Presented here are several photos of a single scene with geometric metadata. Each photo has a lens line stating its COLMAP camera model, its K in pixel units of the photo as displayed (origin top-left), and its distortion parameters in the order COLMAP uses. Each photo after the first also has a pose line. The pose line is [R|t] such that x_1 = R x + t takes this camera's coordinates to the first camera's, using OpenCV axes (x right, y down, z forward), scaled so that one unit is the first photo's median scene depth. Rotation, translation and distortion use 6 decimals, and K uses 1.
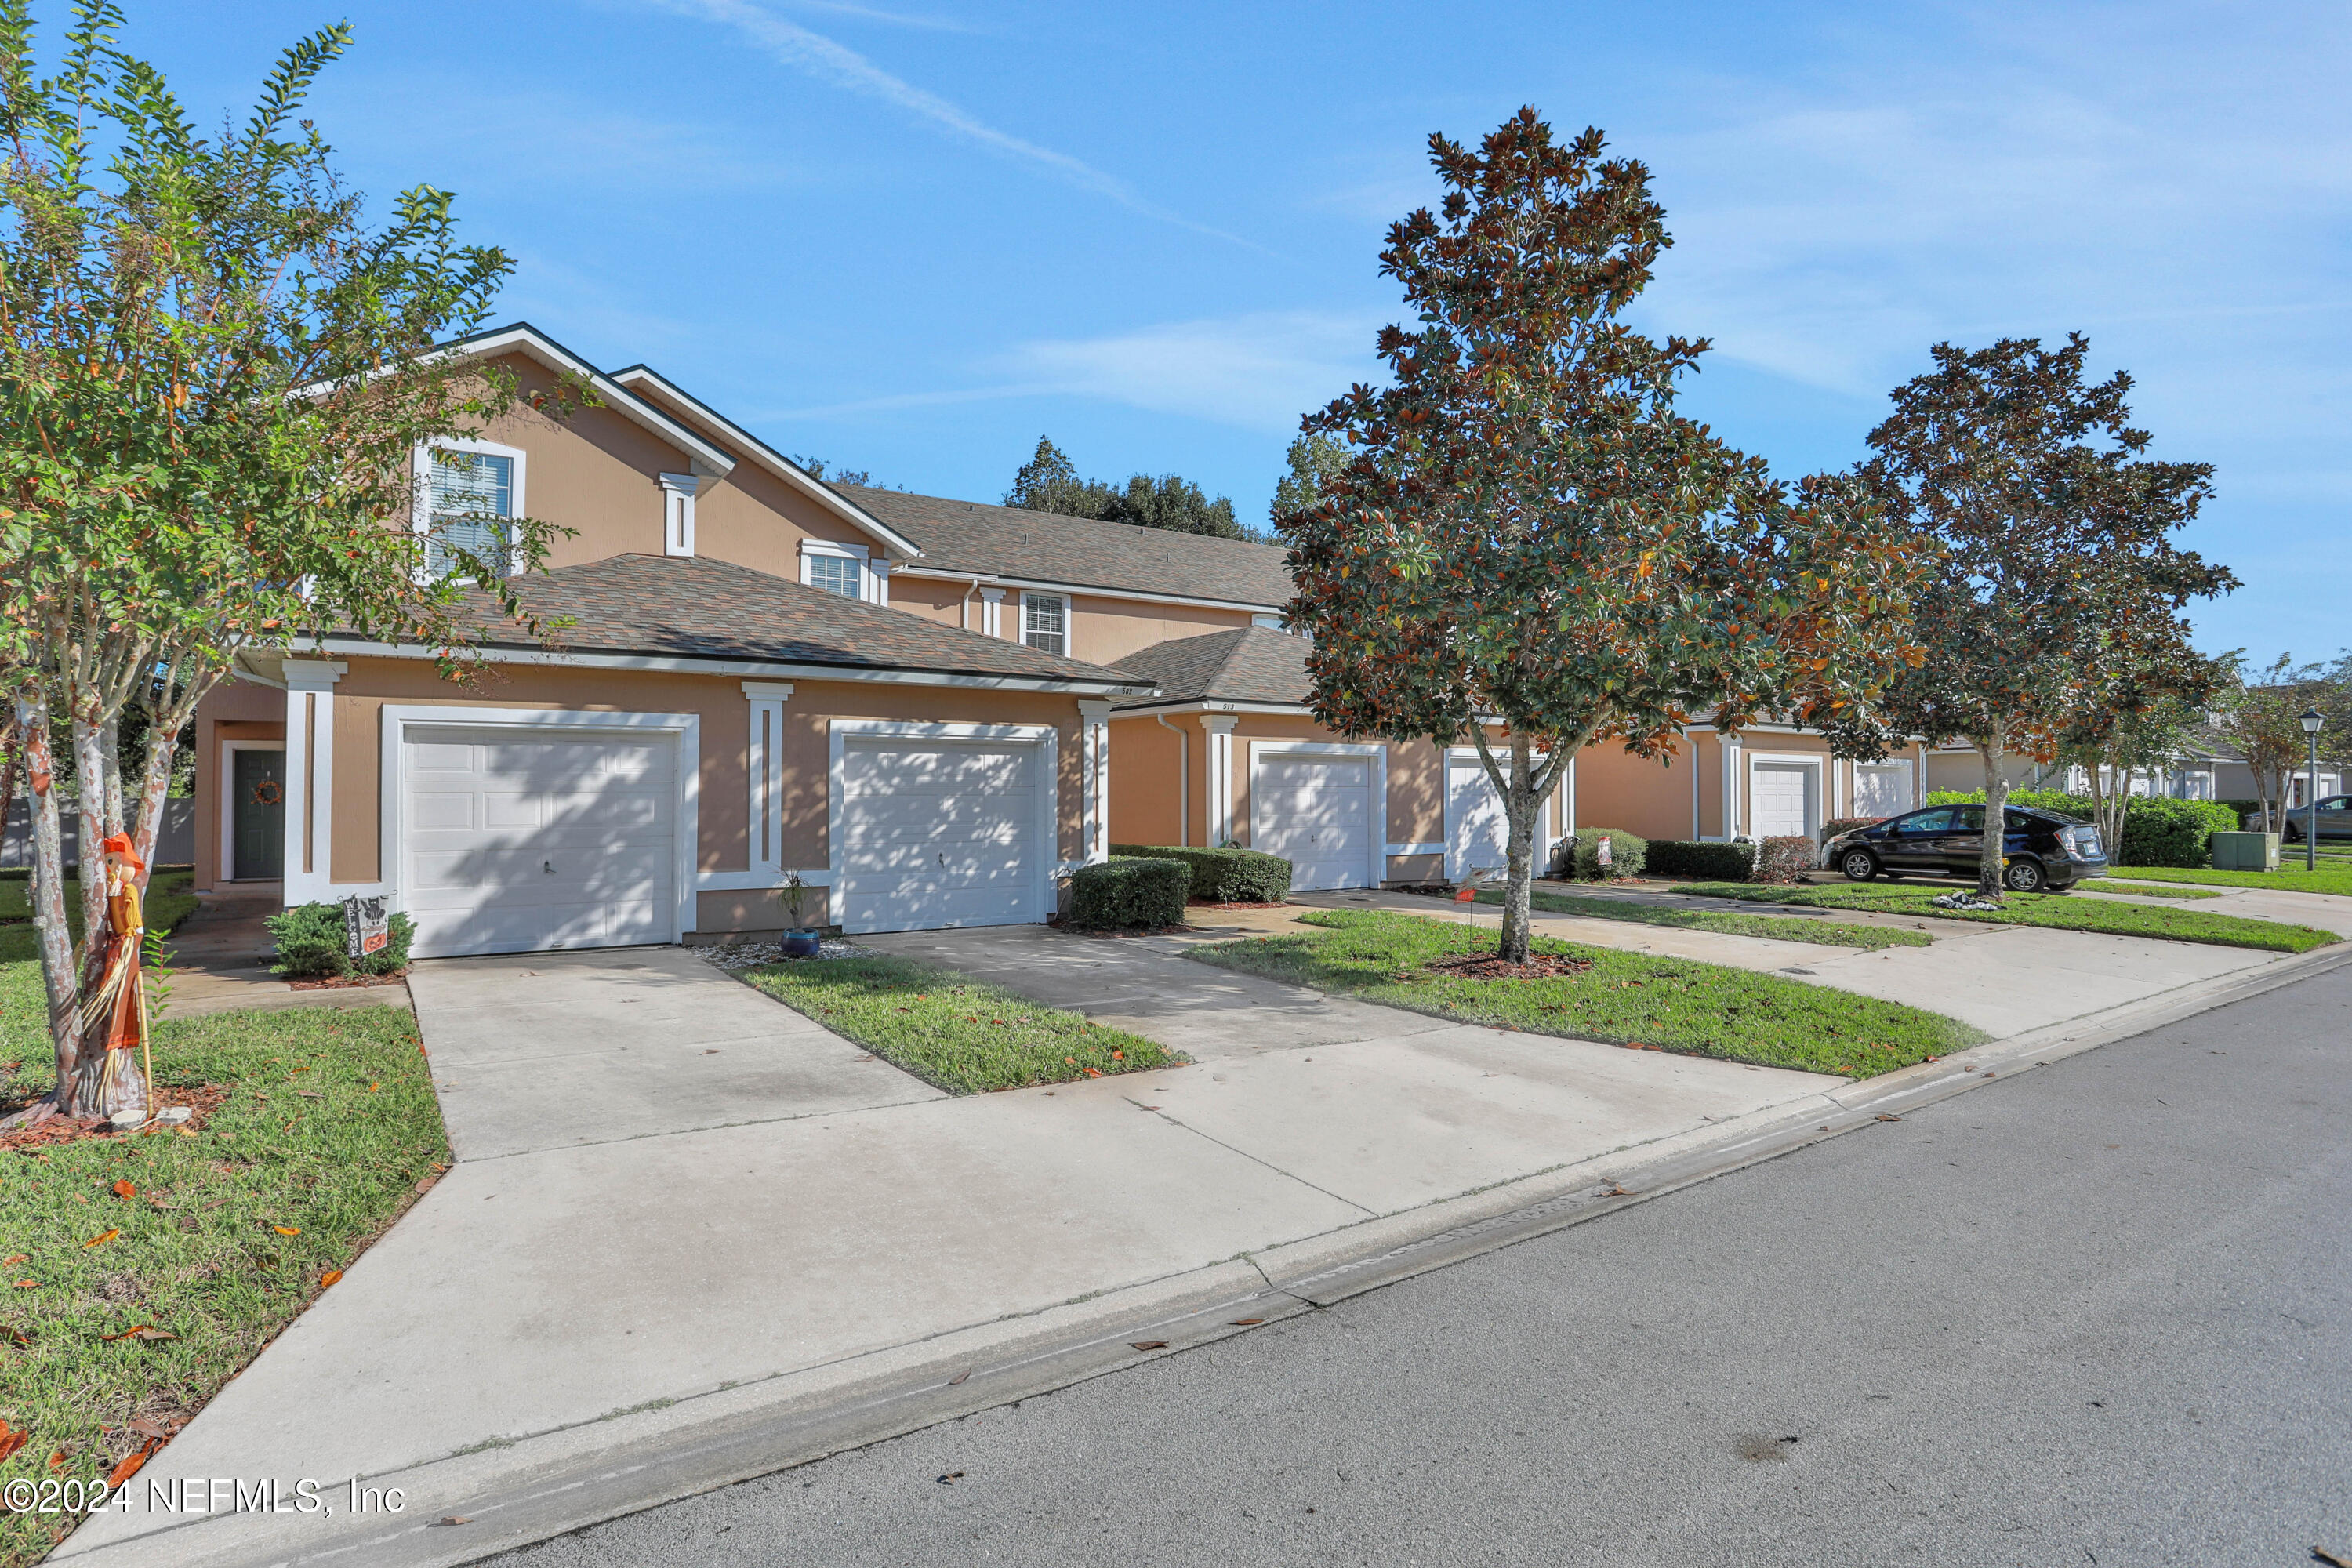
lens RADIAL K [[1166.6, 0, 1126.2], [0, 1166.6, 776.5], [0, 0, 1]] dist [-0.053828, 0.014703]
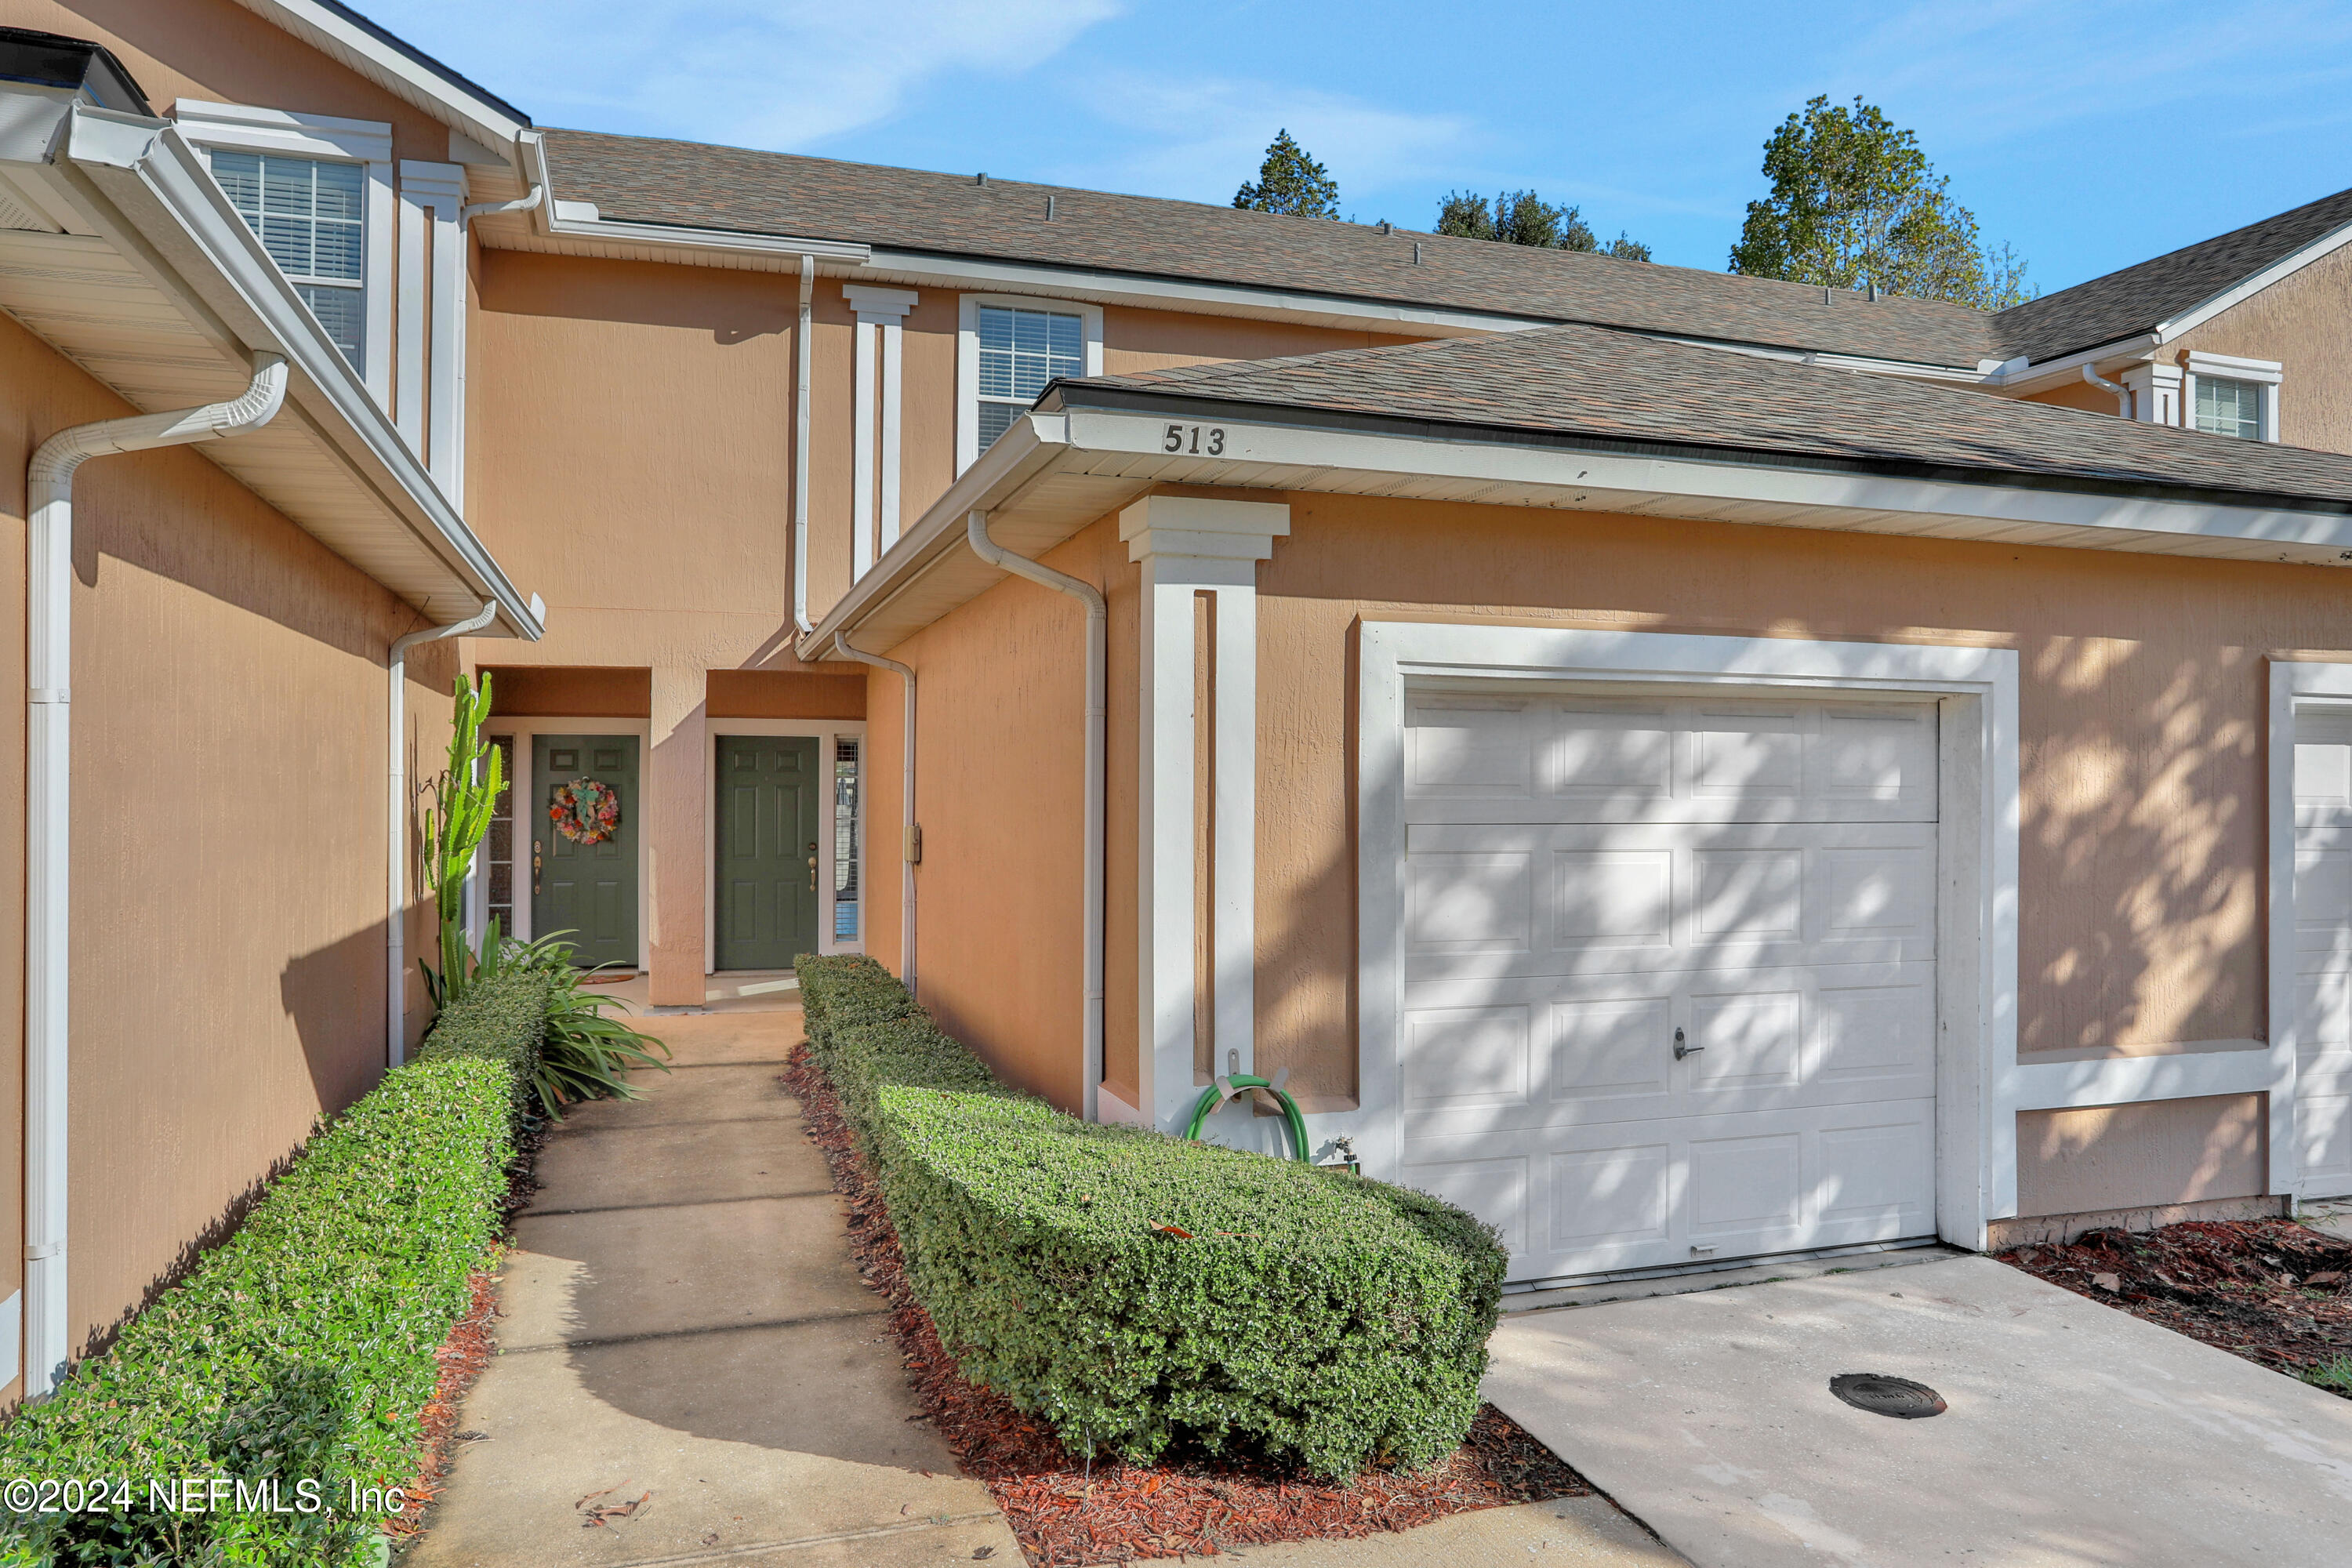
lens RADIAL K [[1535.7, 0, 1176.0], [0, 1535.7, 784.0], [0, 0, 1]] dist [-0.005170, -0.033767]
pose [[0.968523, 0.002100, -0.248915, 0.136756], [0.000583, 0.999943, 0.010703, -0.002214], [0.248923, -0.010511, 0.968466, 0.663850]]
